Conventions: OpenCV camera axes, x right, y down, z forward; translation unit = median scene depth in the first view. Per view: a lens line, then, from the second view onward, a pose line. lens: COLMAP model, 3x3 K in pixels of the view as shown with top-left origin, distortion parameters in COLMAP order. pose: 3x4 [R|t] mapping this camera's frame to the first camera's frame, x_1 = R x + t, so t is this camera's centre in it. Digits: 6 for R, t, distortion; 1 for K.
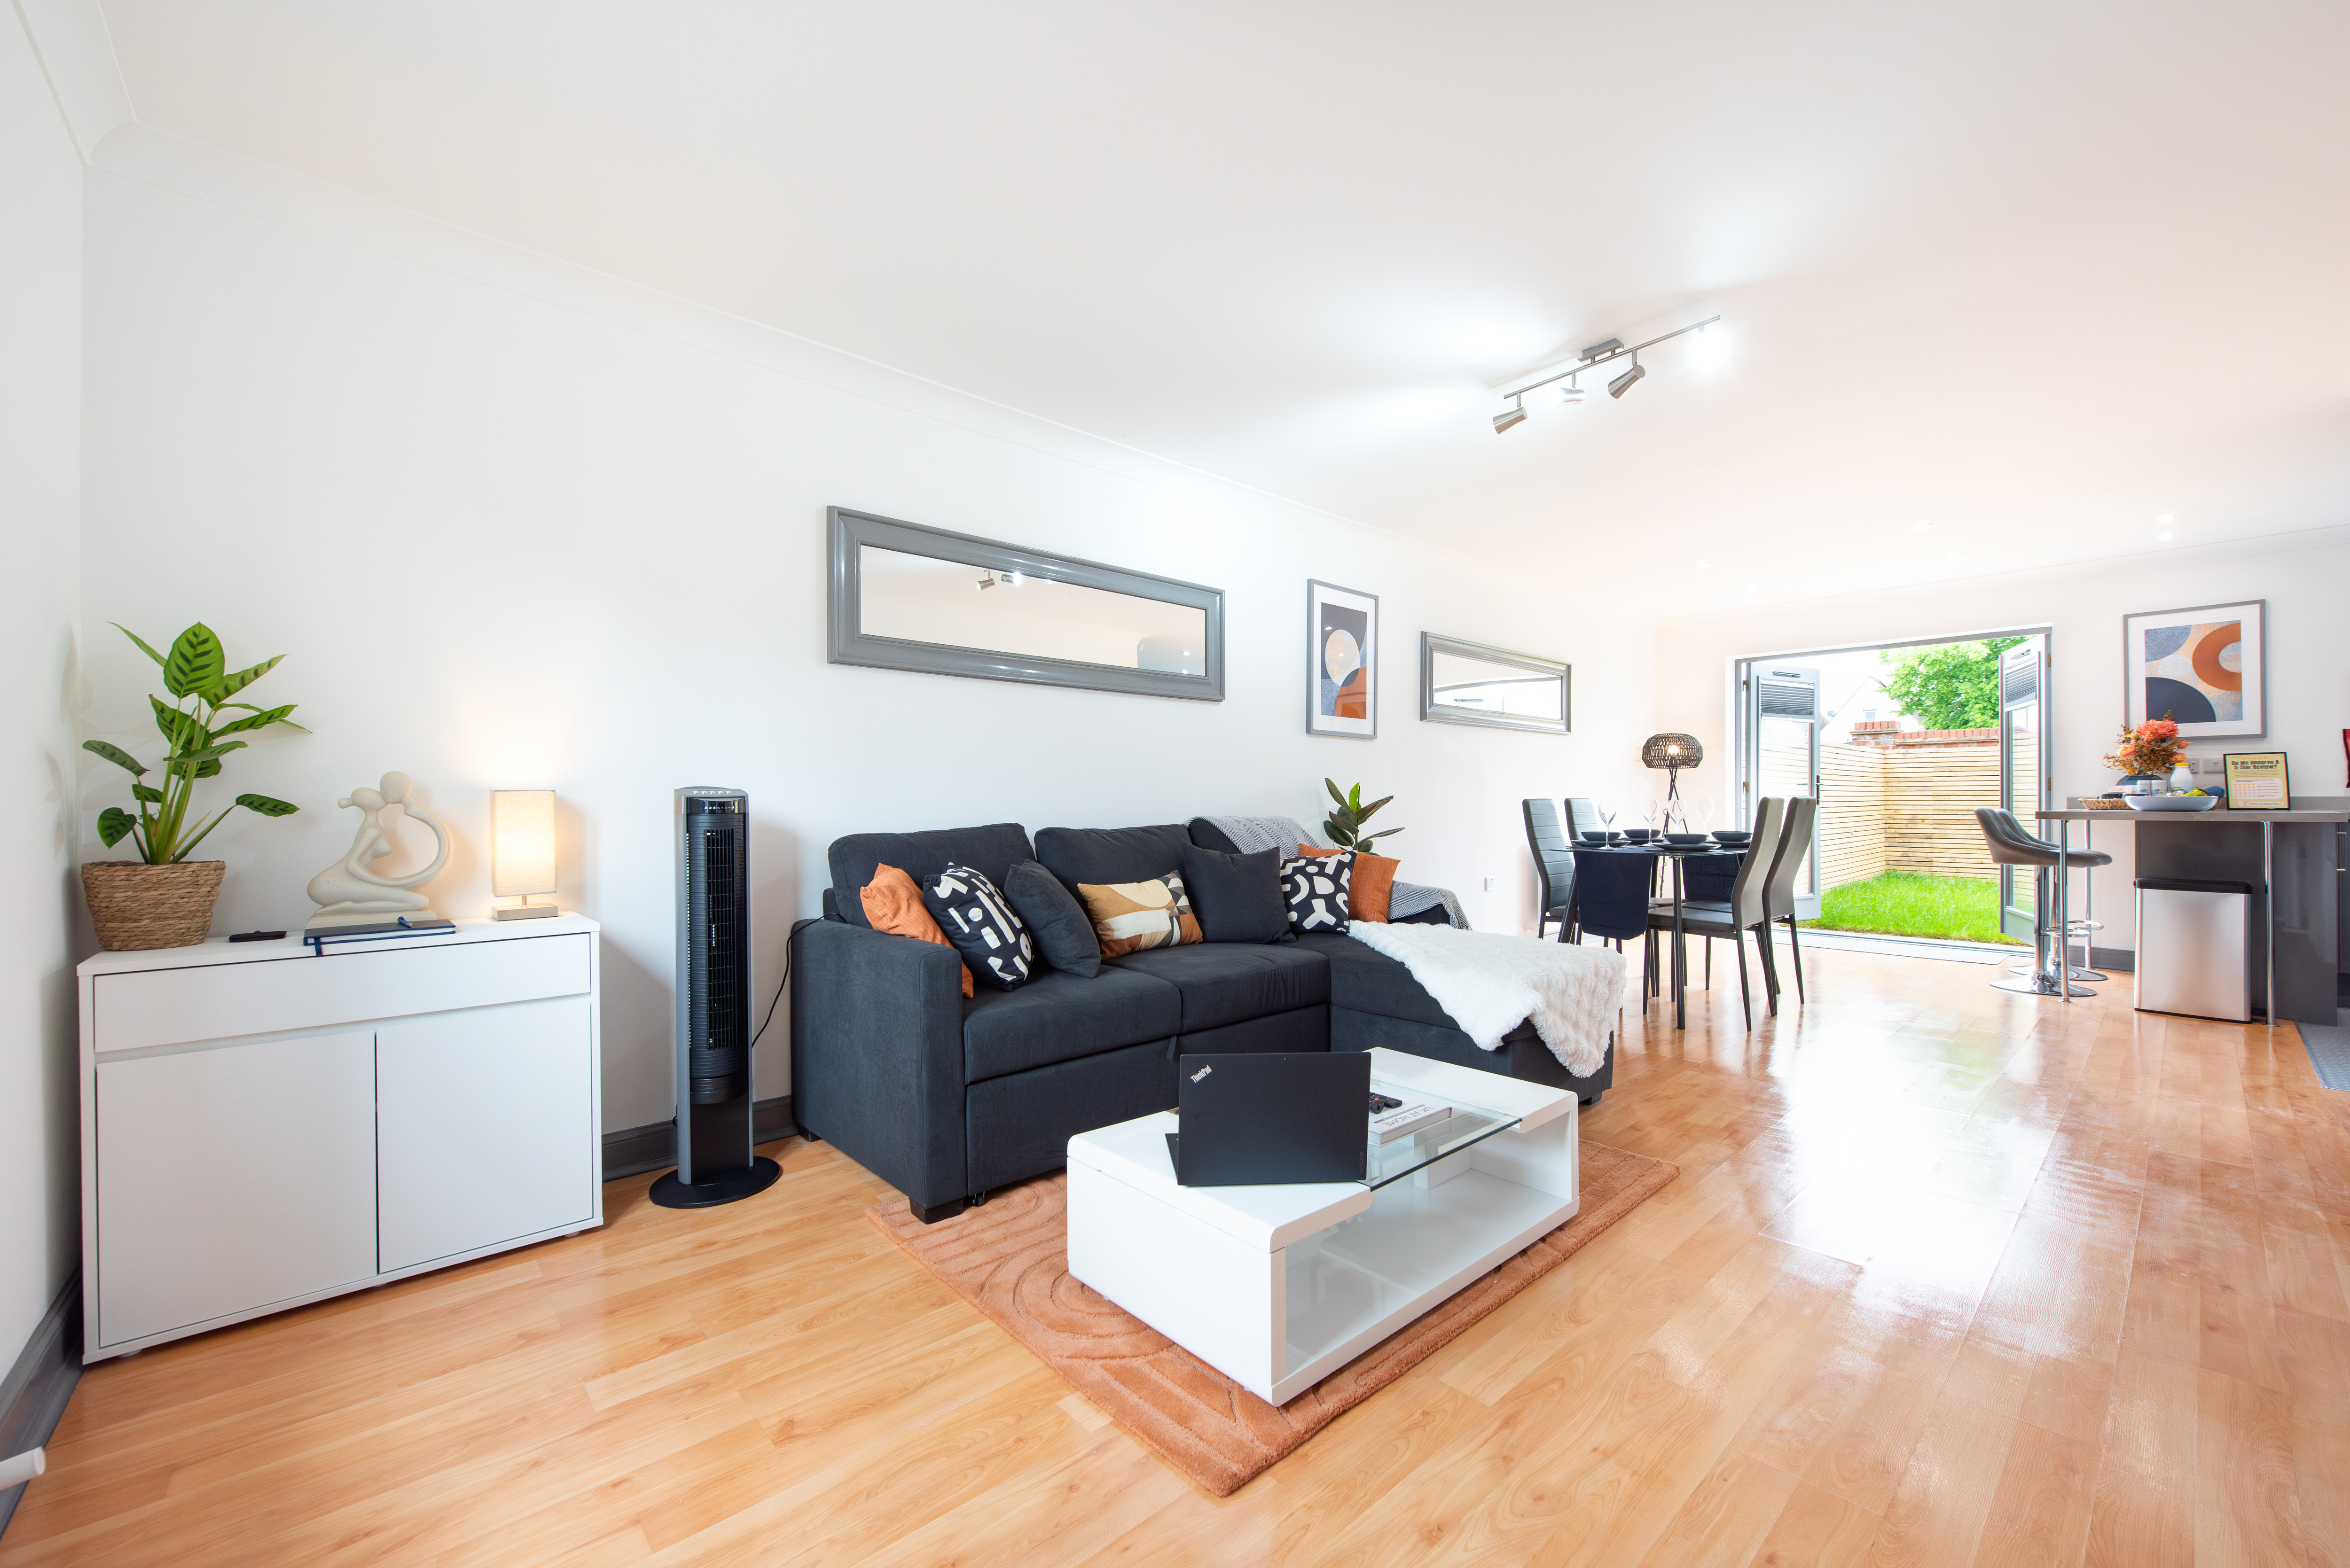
lens RADIAL K [[930.1, 0, 1178.4], [0, 930.1, 799.8], [0, 0, 1]] dist [0.001215, -0.000805]
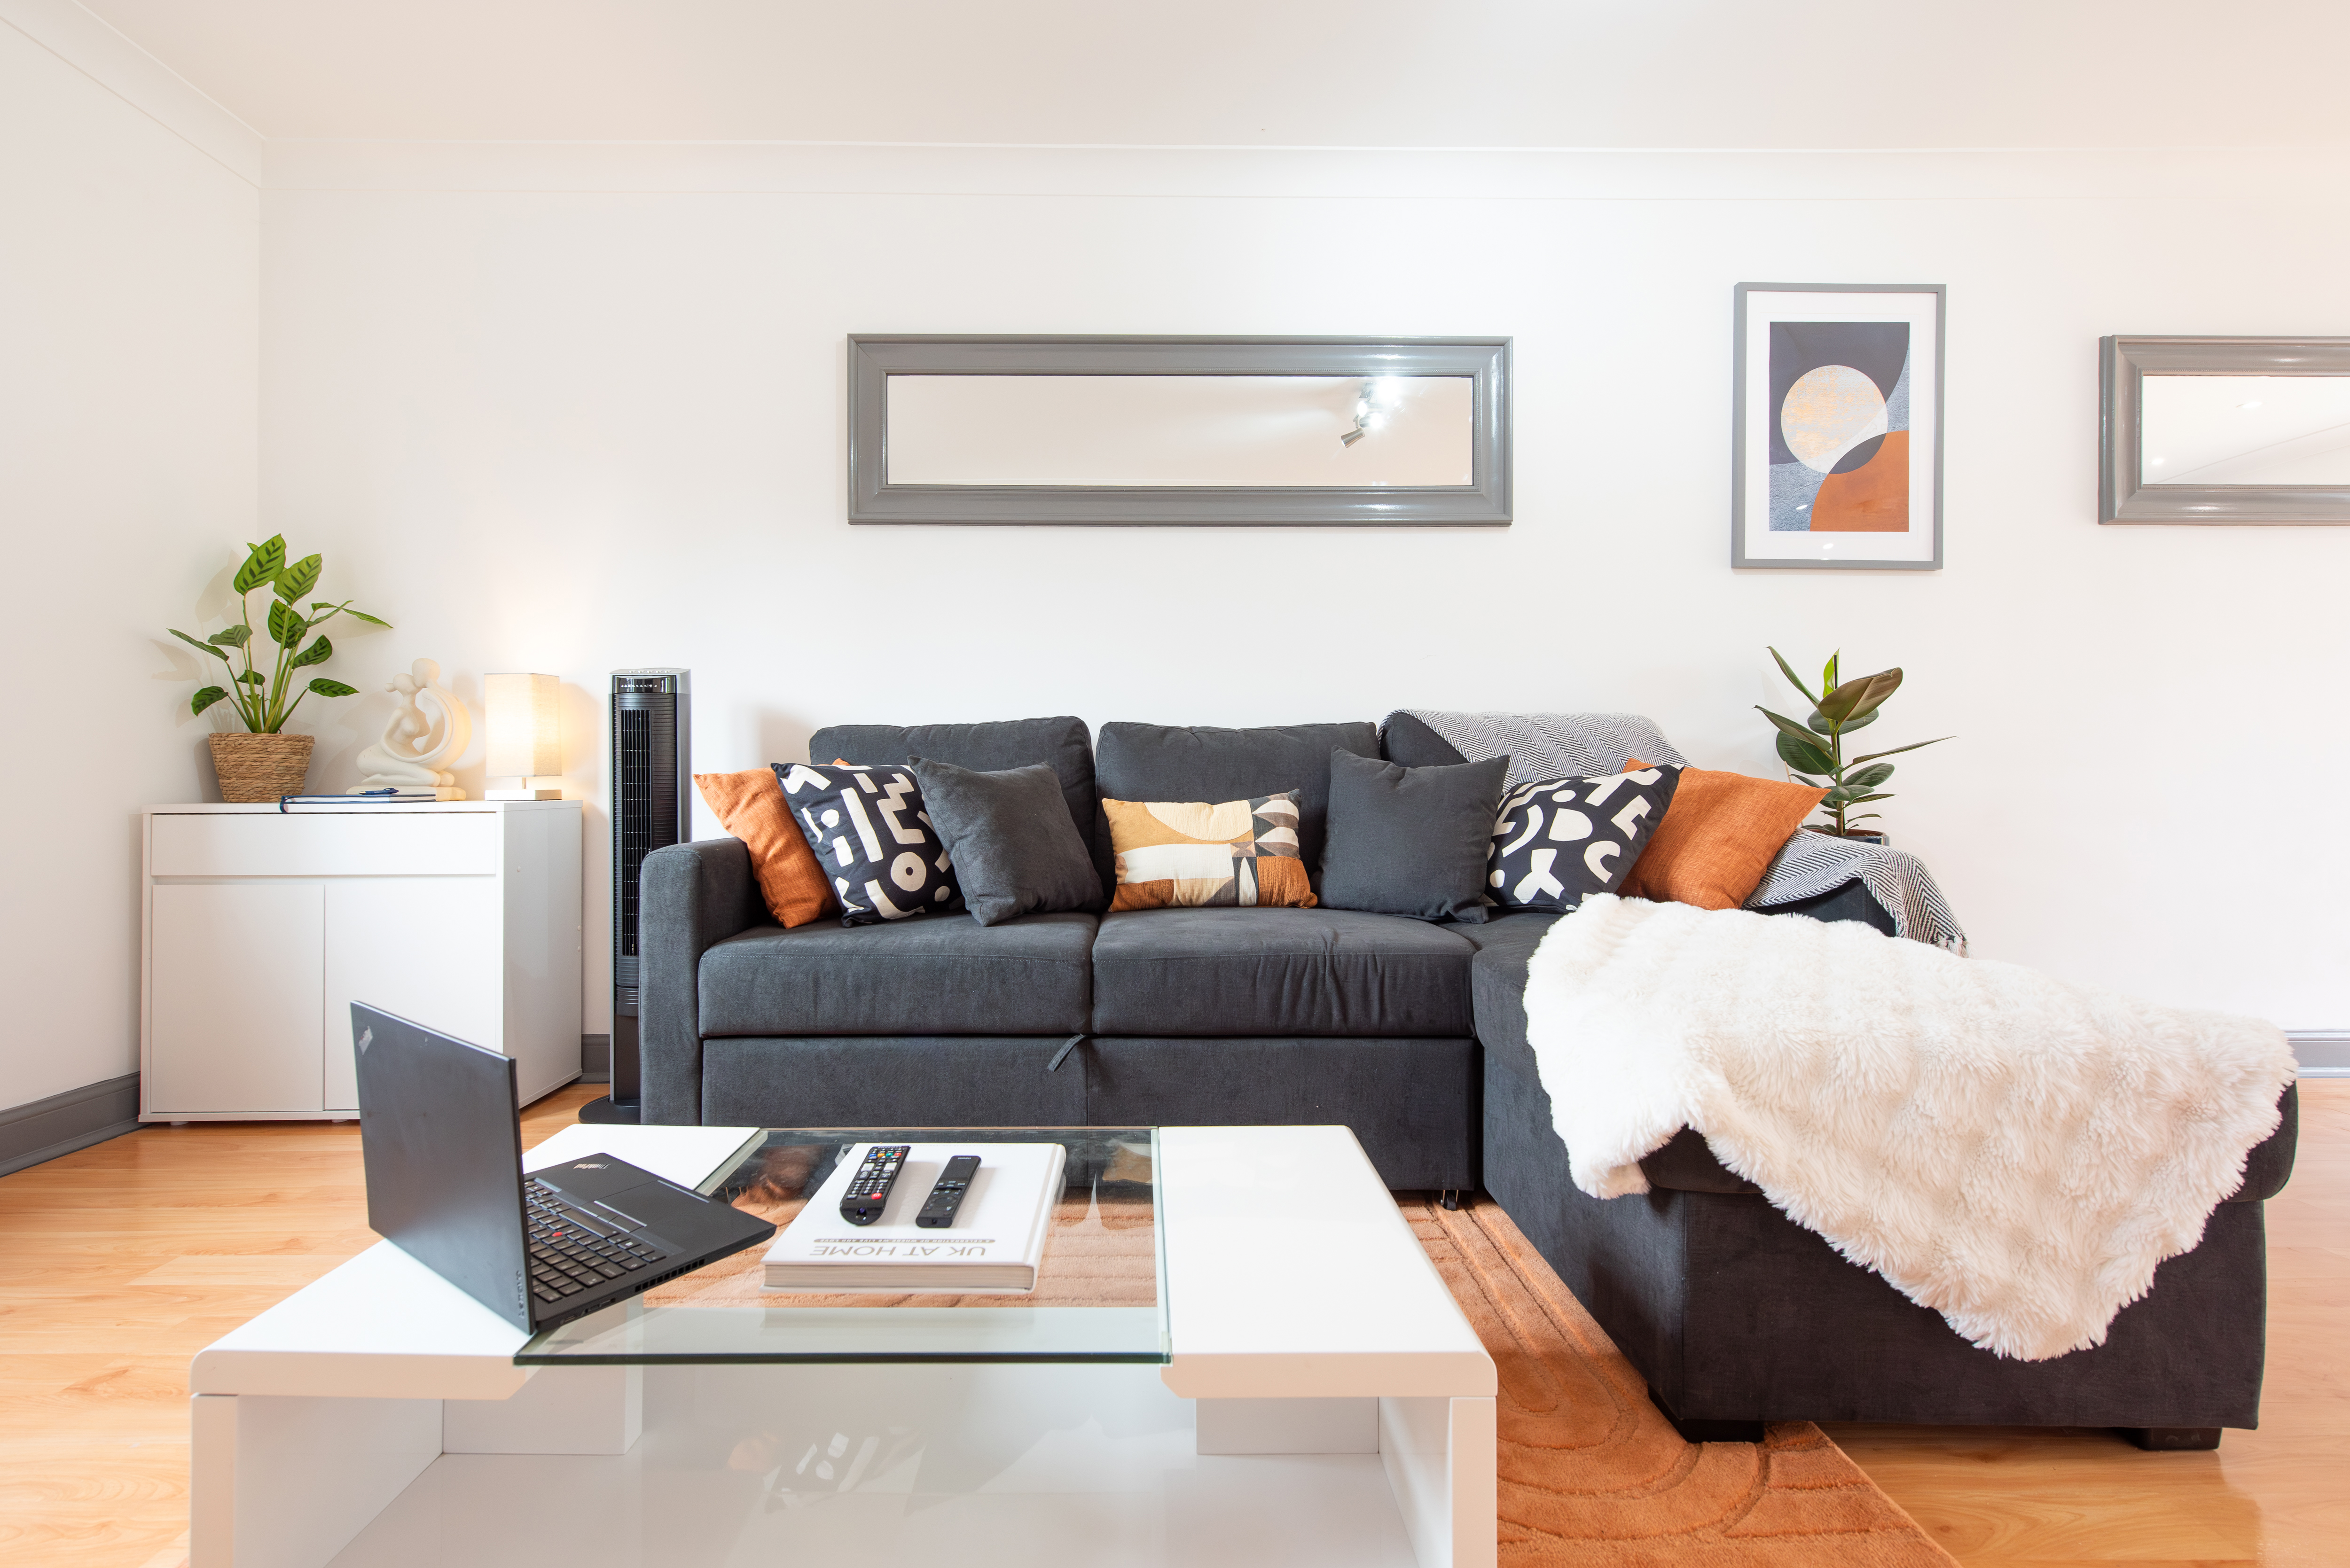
lens RADIAL K [[1034.8, 0, 1160.4], [0, 1034.8, 809.7], [0, 0, 1]] dist [0.008657, -0.002151]
pose [[0.749337, -0.000782, -0.662188, 0.407480], [0.001160, 0.999999, 0.000132, 0.098063], [0.662188, -0.000867, 0.749338, 0.447029]]
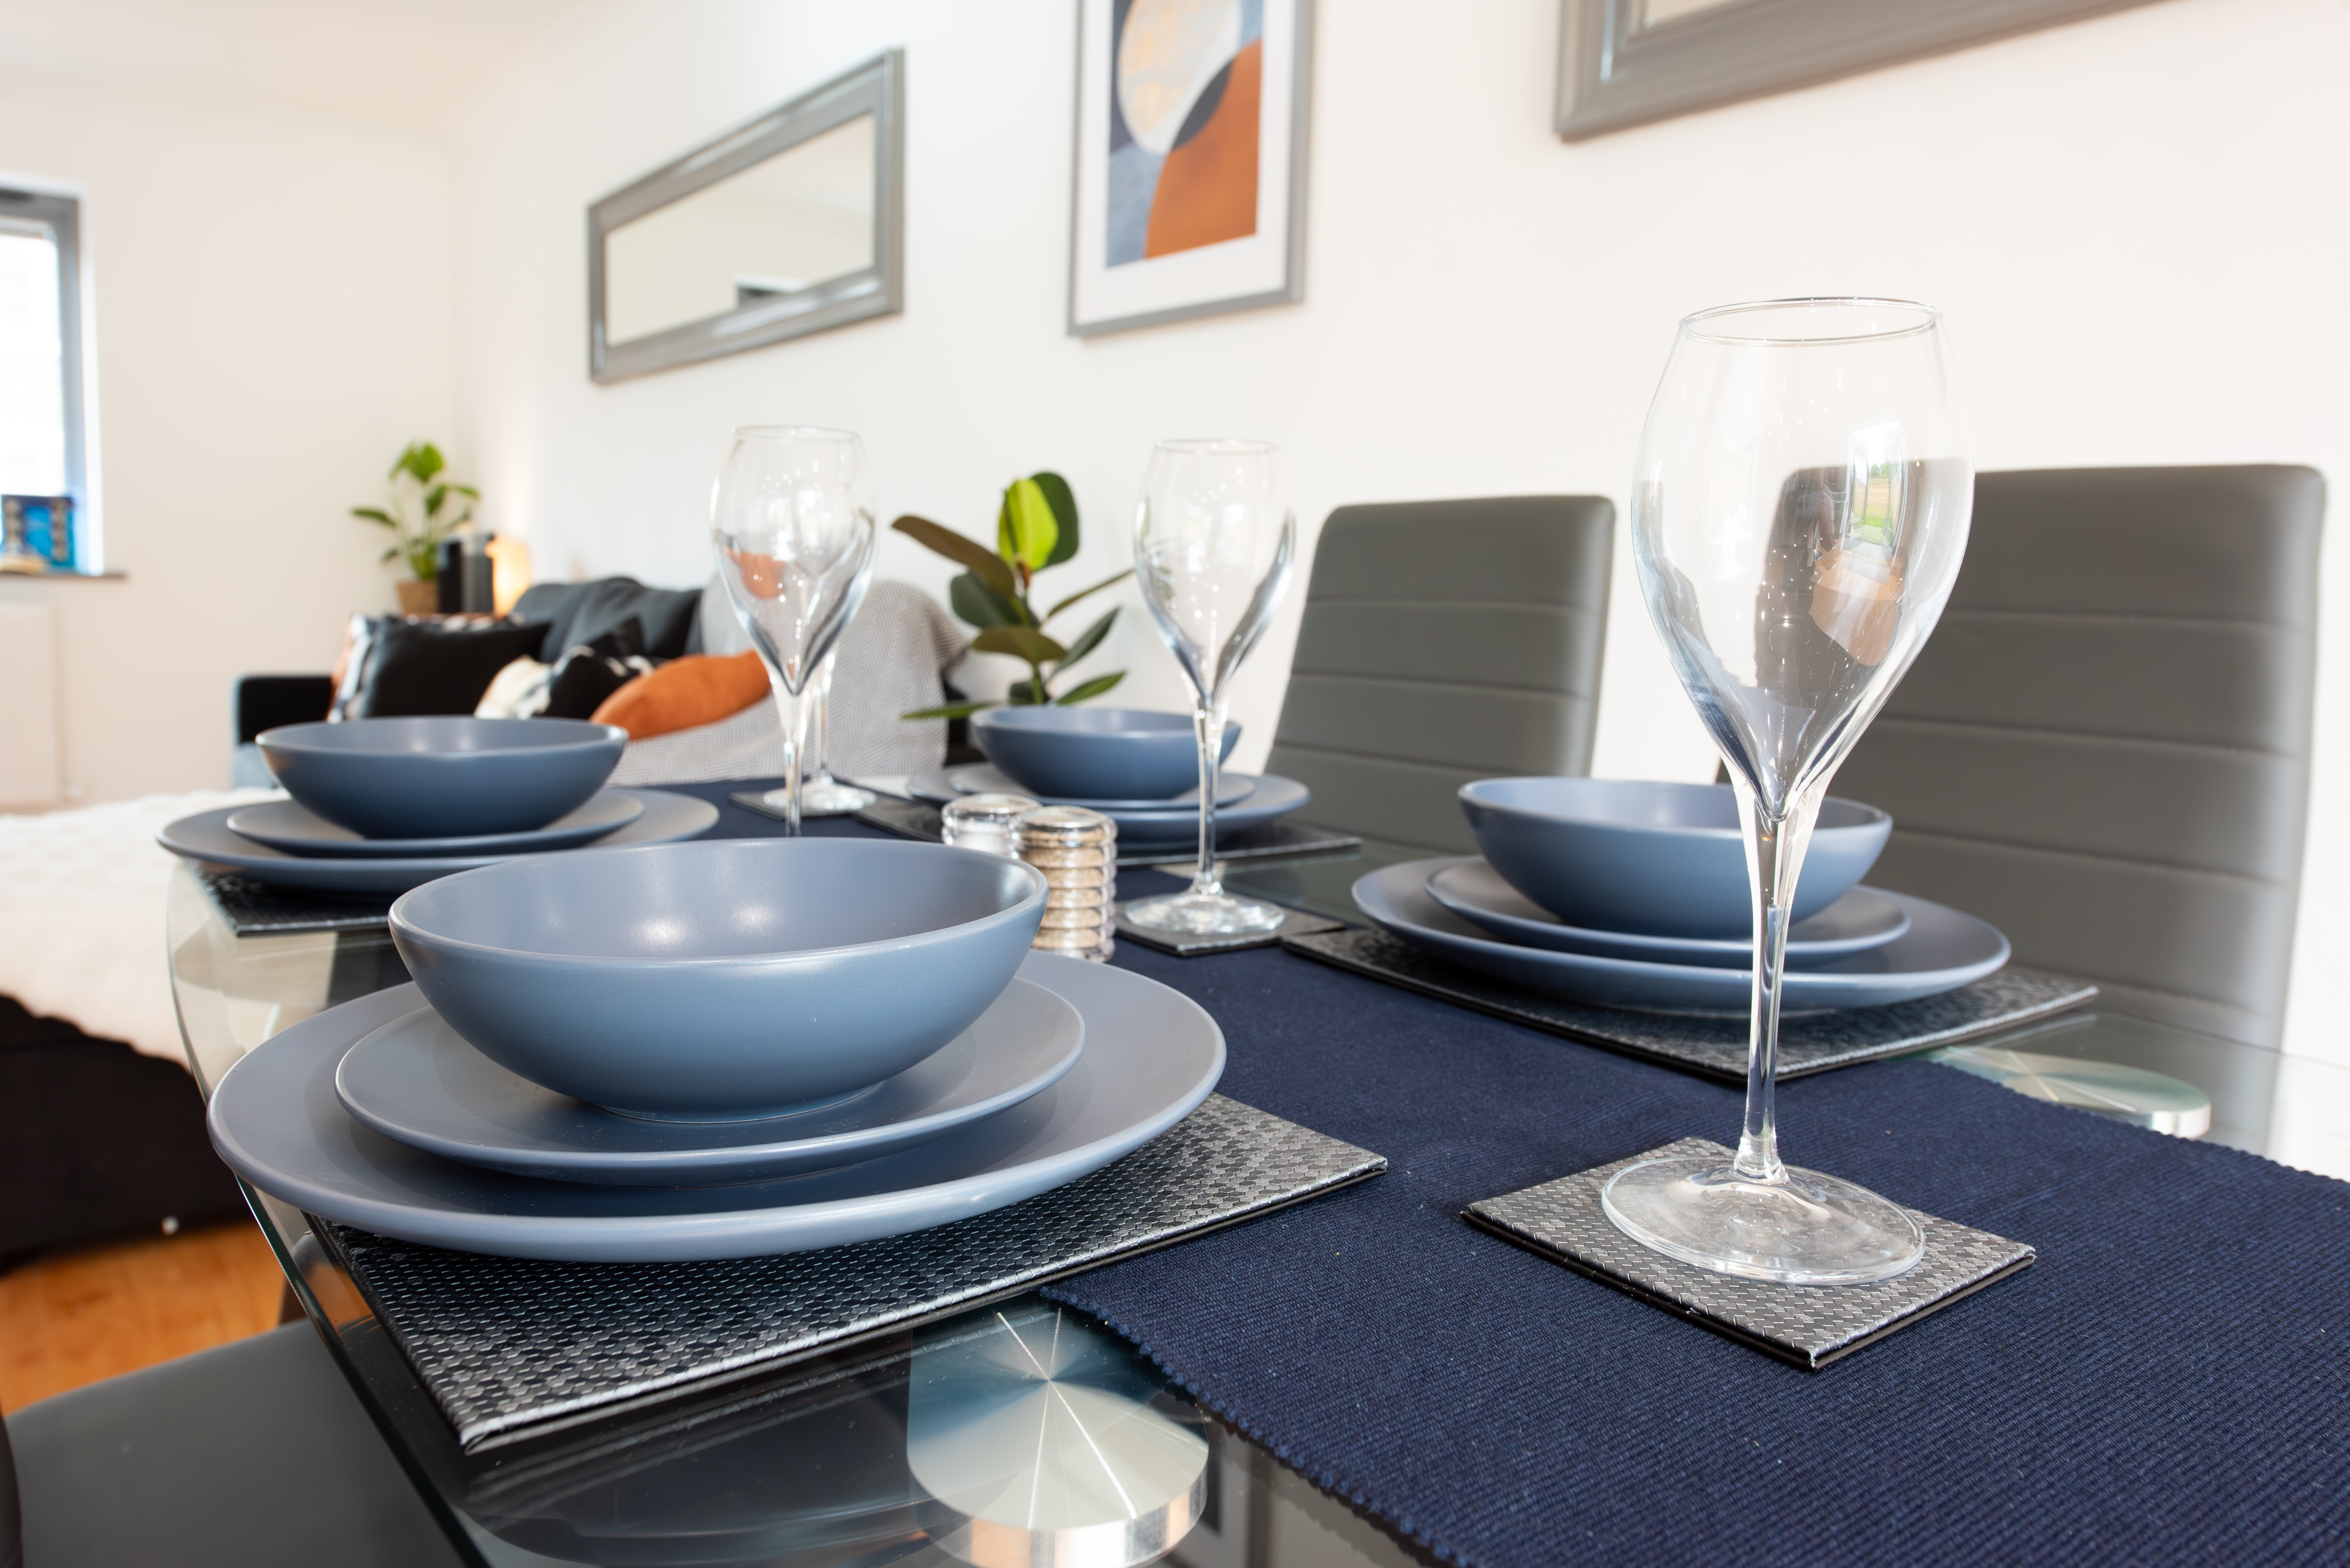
lens RADIAL K [[1593.2, 0, 1163.9], [0, 1593.2, 756.6], [0, 0, 1]] dist [-0.001675, 0.005864]
pose [[-0.081503, 0.107624, -0.990845, 1.019077], [-0.027723, 0.993523, 0.110196, 0.020598], [0.996287, 0.036450, -0.077991, 1.516608]]
